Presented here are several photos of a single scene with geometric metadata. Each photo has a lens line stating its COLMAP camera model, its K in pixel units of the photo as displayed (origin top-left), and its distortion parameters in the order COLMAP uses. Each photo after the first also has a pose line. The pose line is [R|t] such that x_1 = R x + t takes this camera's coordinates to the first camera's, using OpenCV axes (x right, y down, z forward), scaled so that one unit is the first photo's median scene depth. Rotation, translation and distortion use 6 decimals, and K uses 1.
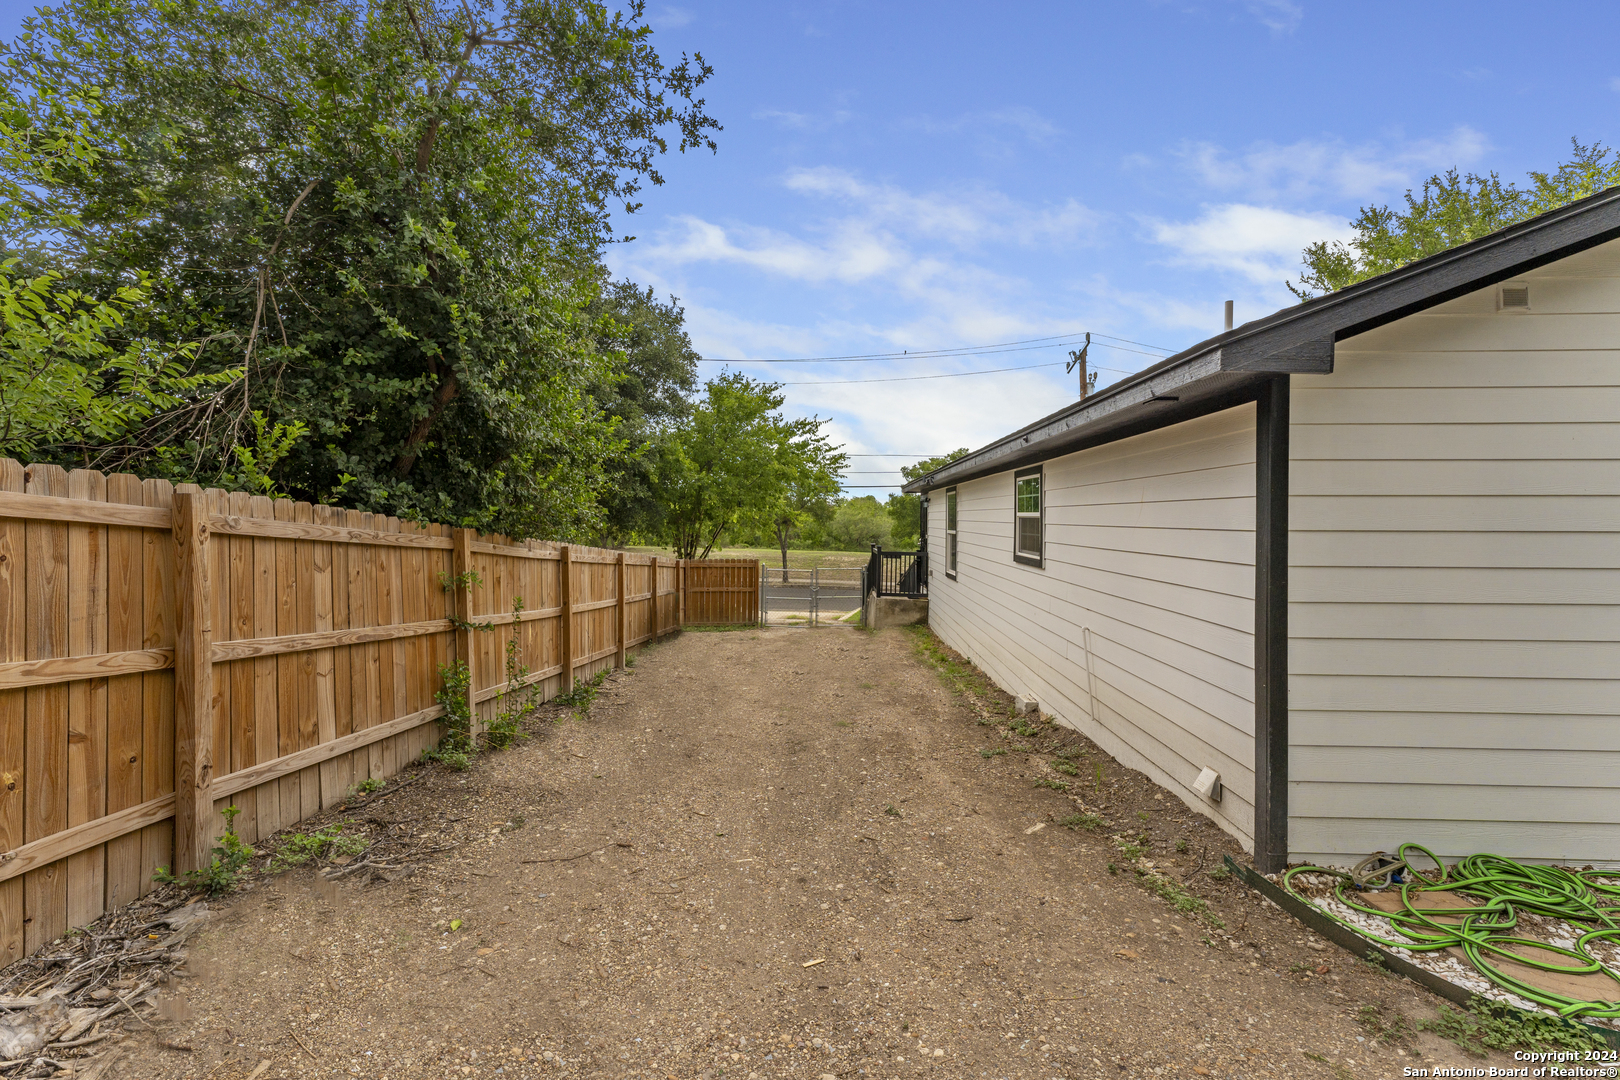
lens RADIAL K [[650.7, 0, 811.3], [0, 650.7, 528.7], [0, 0, 1]] dist [0.000713, 0.000241]
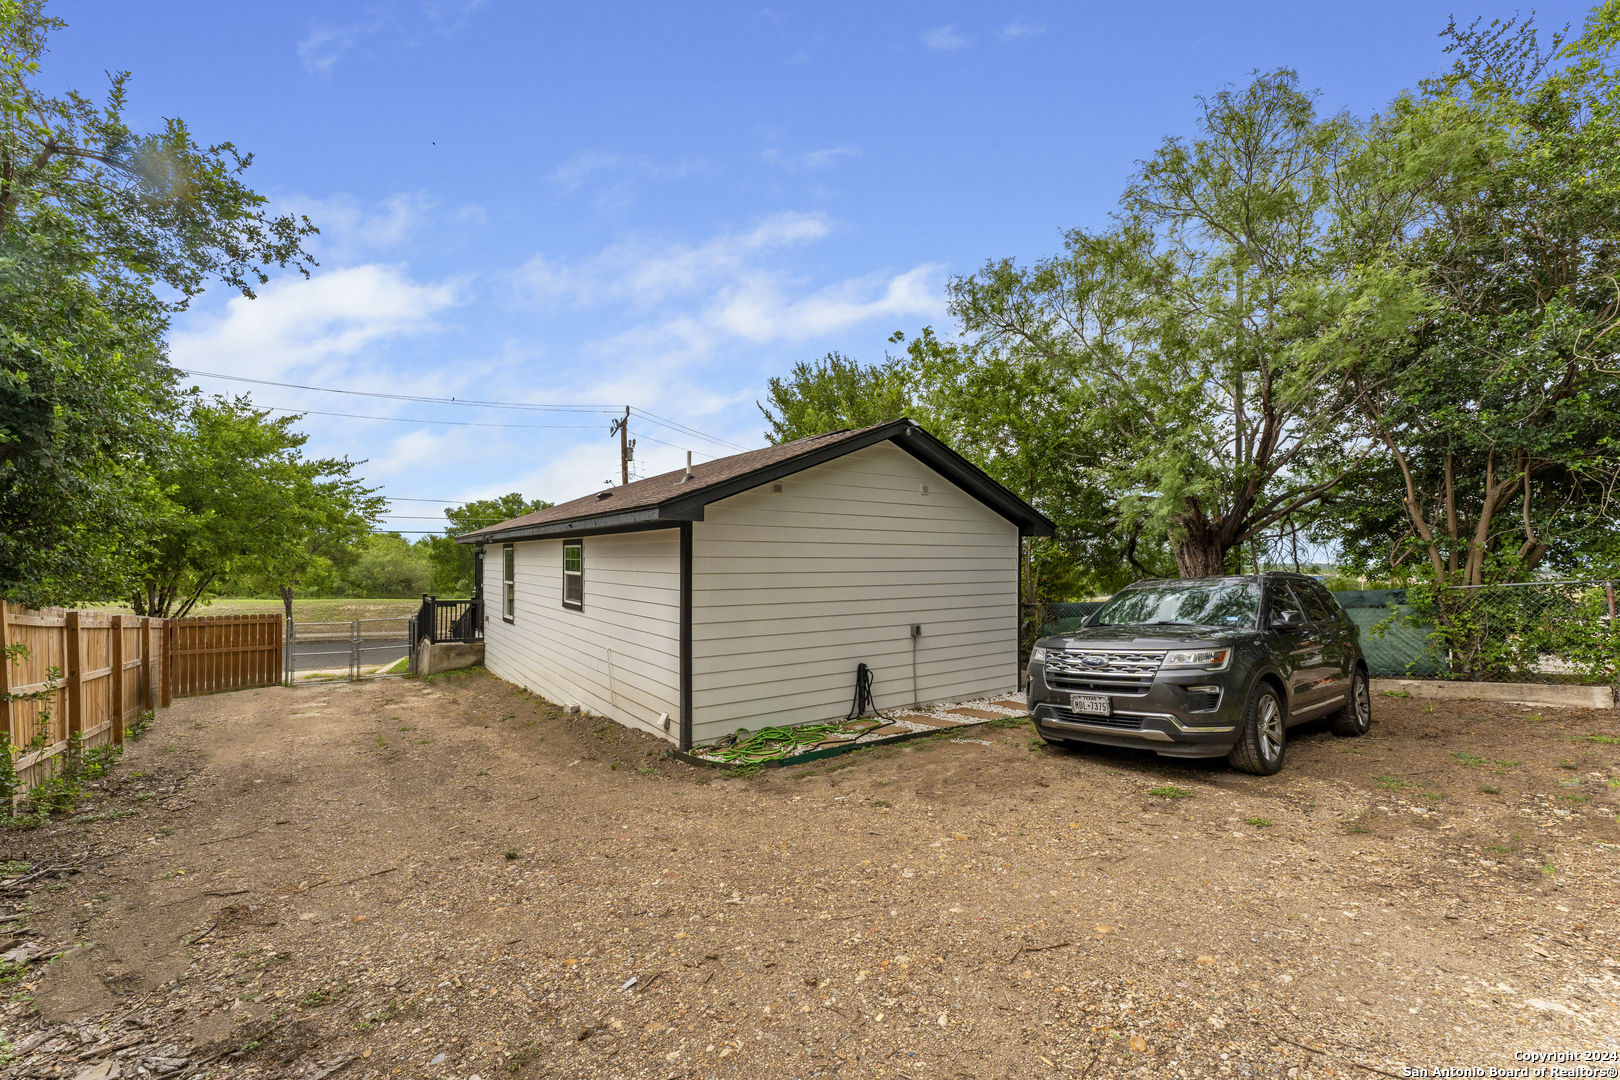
lens RADIAL K [[659.9, 0, 803.5], [0, 659.9, 554.8], [0, 0, 1]] dist [0.000219, 0.000105]
pose [[0.796588, 0.003744, 0.604511, -0.073131], [0.007878, 0.999832, -0.016574, -0.019250], [-0.604471, 0.017965, 0.796425, -0.243551]]
